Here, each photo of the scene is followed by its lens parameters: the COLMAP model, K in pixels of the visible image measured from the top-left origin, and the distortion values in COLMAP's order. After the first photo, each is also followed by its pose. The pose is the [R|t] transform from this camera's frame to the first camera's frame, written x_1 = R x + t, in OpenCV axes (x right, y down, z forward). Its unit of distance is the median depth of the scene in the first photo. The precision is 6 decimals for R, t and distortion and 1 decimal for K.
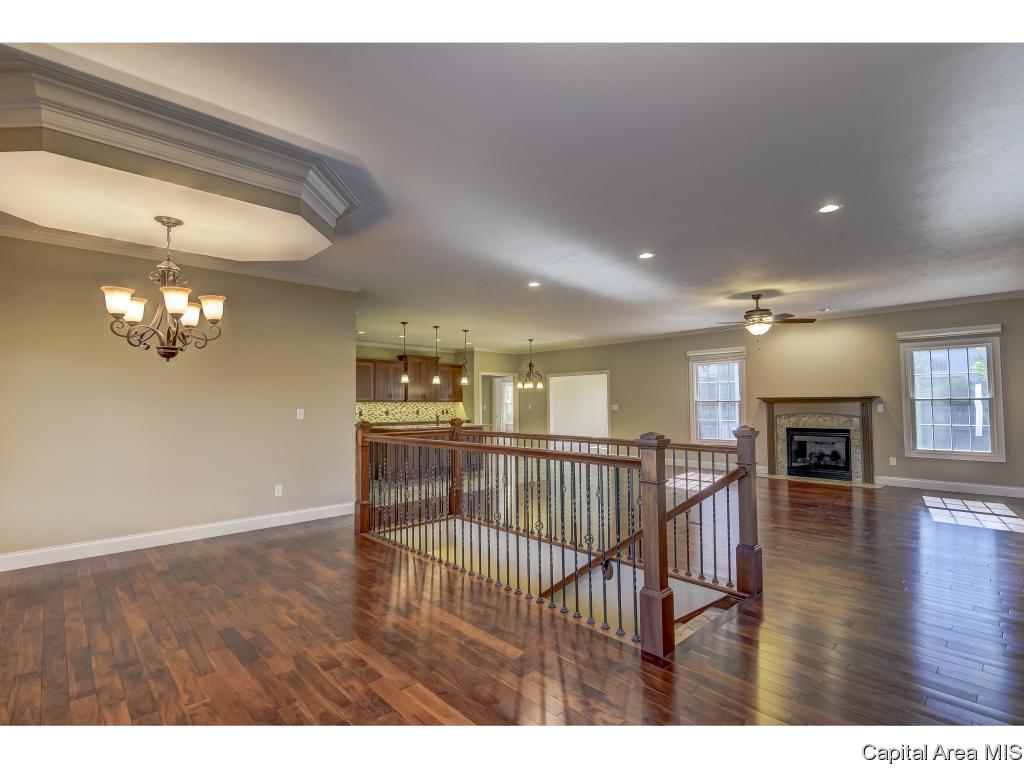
lens RADIAL K [[489.1, 0, 507.8], [0, 489.1, 384.7], [0, 0, 1]] dist [0.017499, -0.012509]
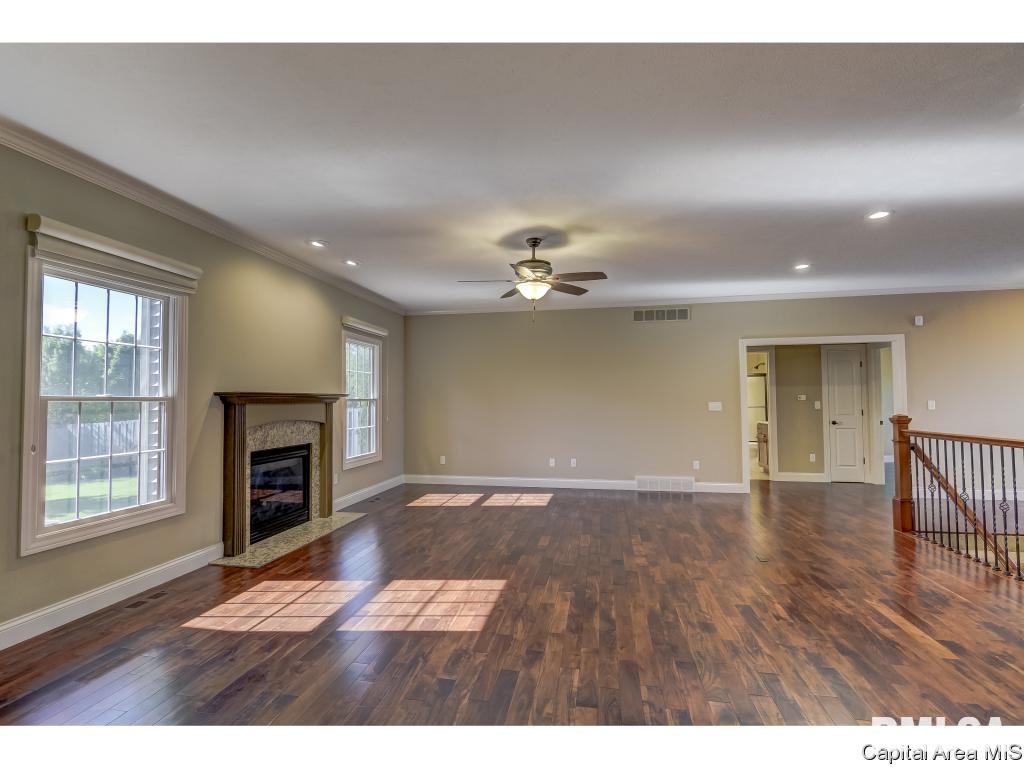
lens RADIAL K [[489.1, 0, 507.8], [0, 489.1, 384.7], [0, 0, 1]] dist [0.017499, -0.012509]
pose [[-0.587070, 0.039128, 0.808590, -0.002824], [-0.020275, 0.997807, -0.063004, 0.045762], [-0.809282, -0.053382, -0.584989, 1.114466]]
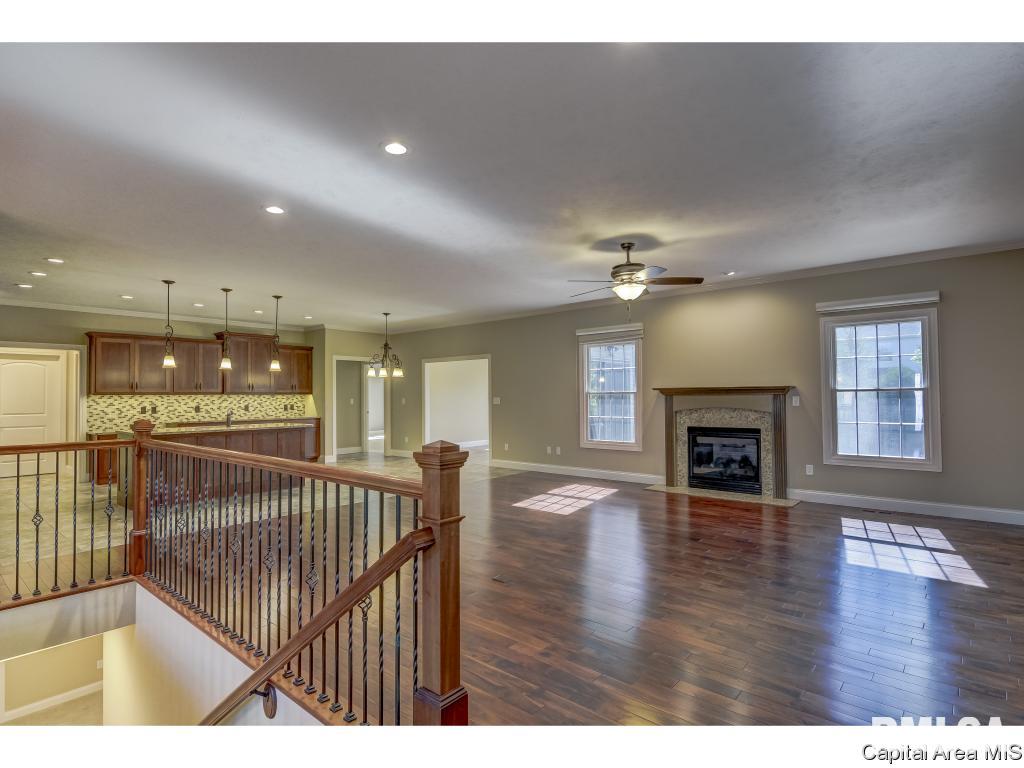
lens RADIAL K [[529.6, 0, 508.8], [0, 529.6, 381.1], [0, 0, 1]] dist [0.001707, -0.000875]
pose [[0.994986, 0.000980, 0.100006, 0.204560], [-0.001983, 0.999949, 0.009933, 0.007643], [-0.099991, -0.010082, 0.994937, 0.196544]]
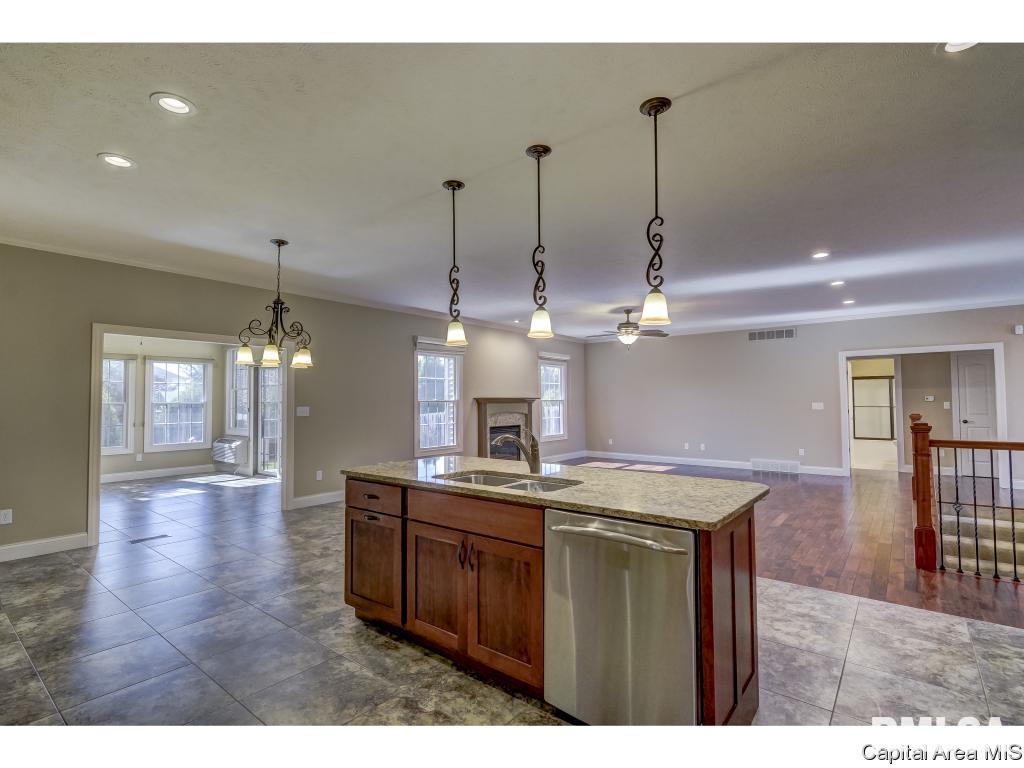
lens RADIAL K [[489.1, 0, 507.8], [0, 489.1, 384.7], [0, 0, 1]] dist [0.017499, -0.012509]
pose [[-0.139284, 0.041740, 0.989372, -0.472783], [-0.030910, 0.998441, -0.046474, 0.046438], [-0.989770, -0.037055, -0.137776, 1.136886]]
